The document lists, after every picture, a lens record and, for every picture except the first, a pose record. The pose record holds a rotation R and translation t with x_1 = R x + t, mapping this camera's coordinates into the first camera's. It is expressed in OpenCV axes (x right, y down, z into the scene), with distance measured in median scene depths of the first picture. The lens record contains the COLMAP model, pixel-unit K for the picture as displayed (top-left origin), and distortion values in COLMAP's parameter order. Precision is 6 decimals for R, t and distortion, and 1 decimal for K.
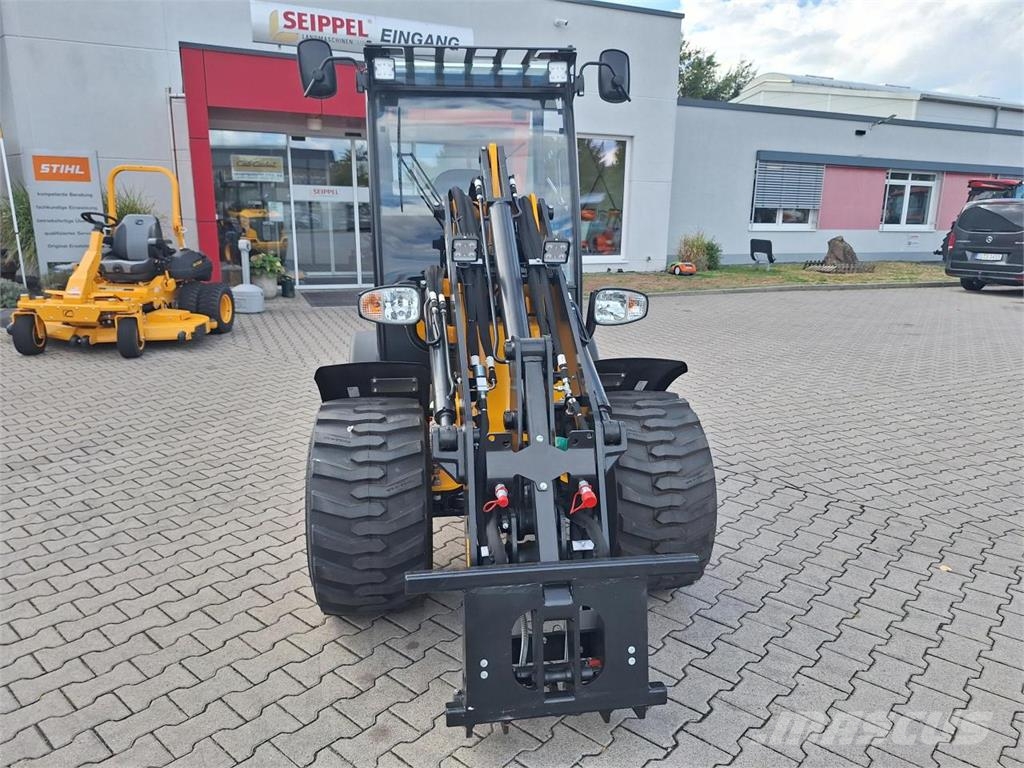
lens RADIAL K [[717.5, 0, 518.7], [0, 717.5, 385.8], [0, 0, 1]] dist [0.054900, -0.066352]
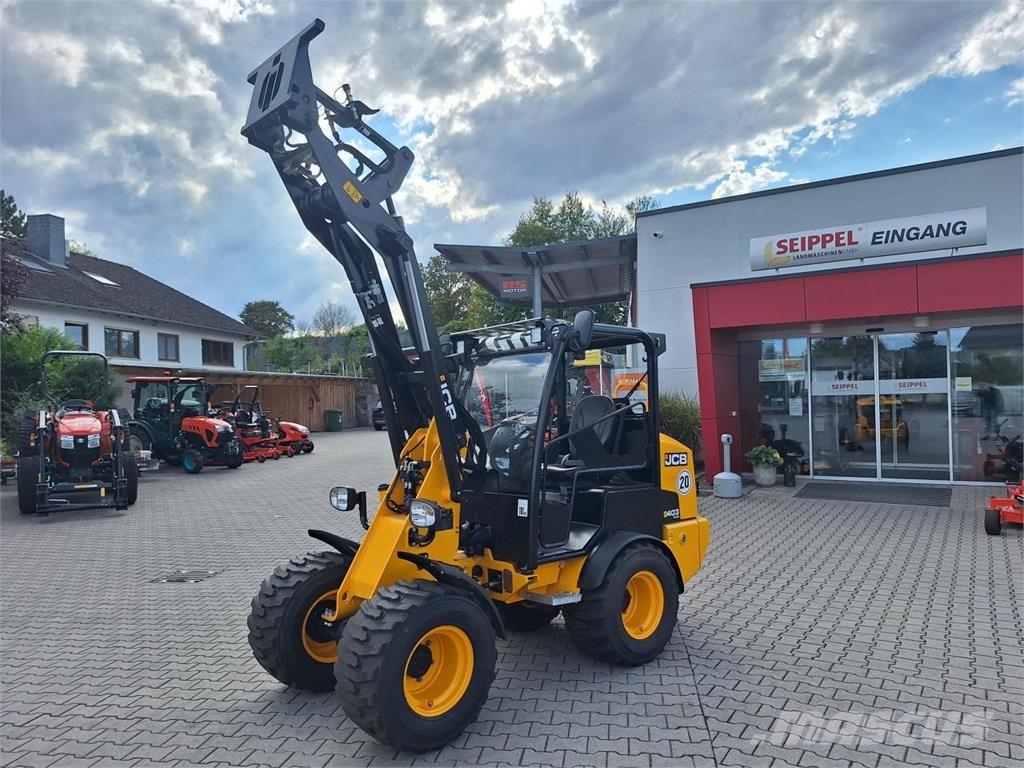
lens RADIAL K [[713.4, 0, 525.5], [0, 713.4, 402.6], [0, 0, 1]] dist [0.061170, -0.066924]
pose [[0.556126, -0.022682, -0.830788, 0.386860], [-0.160536, 0.977870, -0.134160, -0.043934], [0.815446, 0.207982, 0.540178, 0.101727]]
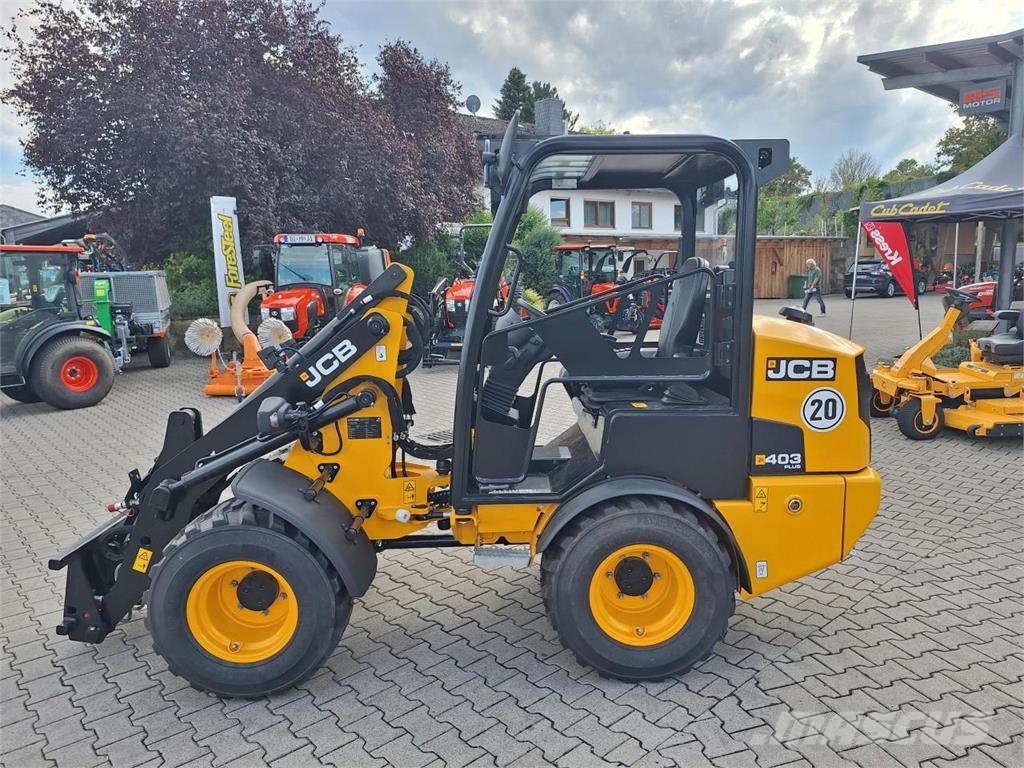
lens RADIAL K [[715.1, 0, 540.1], [0, 715.1, 381.8], [0, 0, 1]] dist [0.107951, -0.092392]
pose [[-0.096922, 0.132247, -0.986467, 0.322225], [-0.202694, 0.967739, 0.149652, -0.110770], [0.974434, 0.214455, -0.066990, 0.403596]]
